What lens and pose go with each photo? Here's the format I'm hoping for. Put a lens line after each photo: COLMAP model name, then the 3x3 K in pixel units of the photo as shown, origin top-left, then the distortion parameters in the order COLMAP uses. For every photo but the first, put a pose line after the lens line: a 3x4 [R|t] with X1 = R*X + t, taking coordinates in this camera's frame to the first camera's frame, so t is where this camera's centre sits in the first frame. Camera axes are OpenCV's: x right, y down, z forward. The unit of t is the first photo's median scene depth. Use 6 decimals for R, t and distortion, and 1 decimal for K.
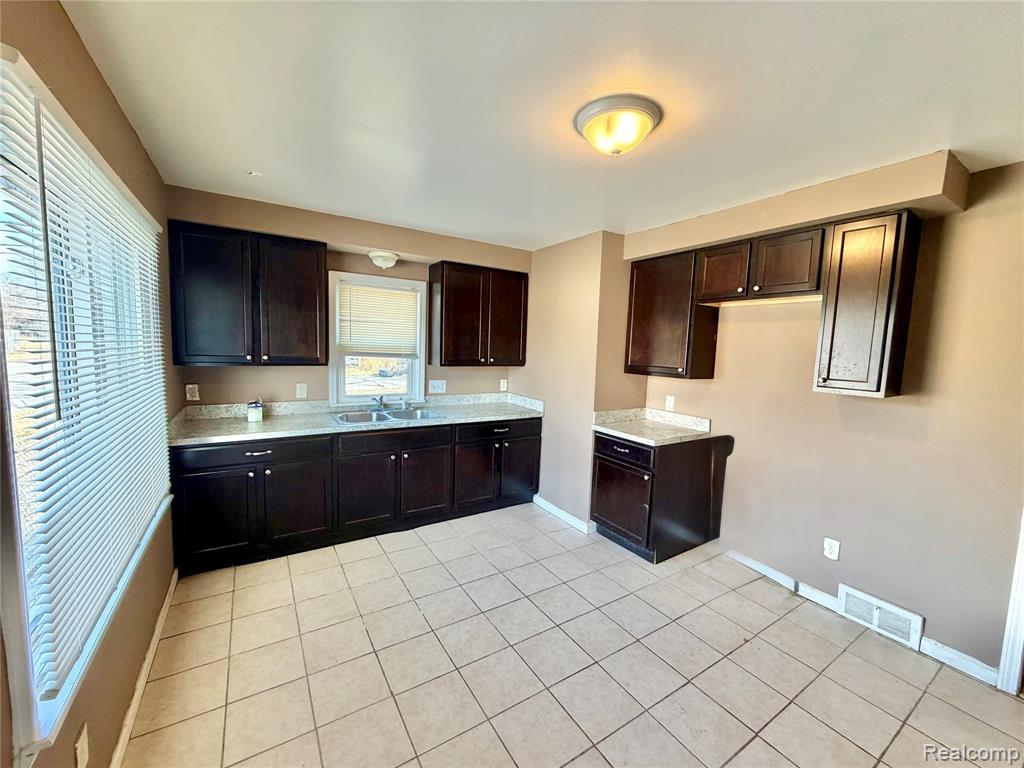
lens RADIAL K [[406.3, 0, 520.6], [0, 406.3, 383.8], [0, 0, 1]] dist [-0.001104, -0.000601]
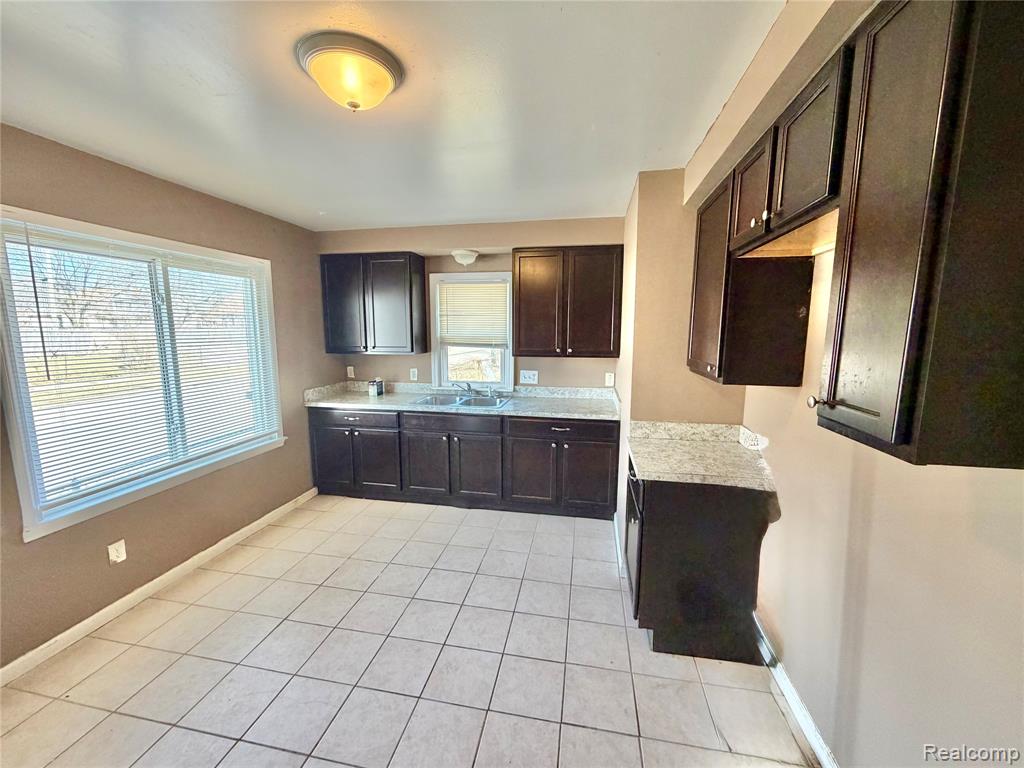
lens RADIAL K [[406.3, 0, 515.9], [0, 406.3, 385.8], [0, 0, 1]] dist [-0.001104, -0.000601]
pose [[0.726909, 0.060975, -0.684022, 0.480686], [-0.045697, 0.998138, 0.040415, -0.011428], [0.685212, 0.001880, 0.728341, 0.278630]]
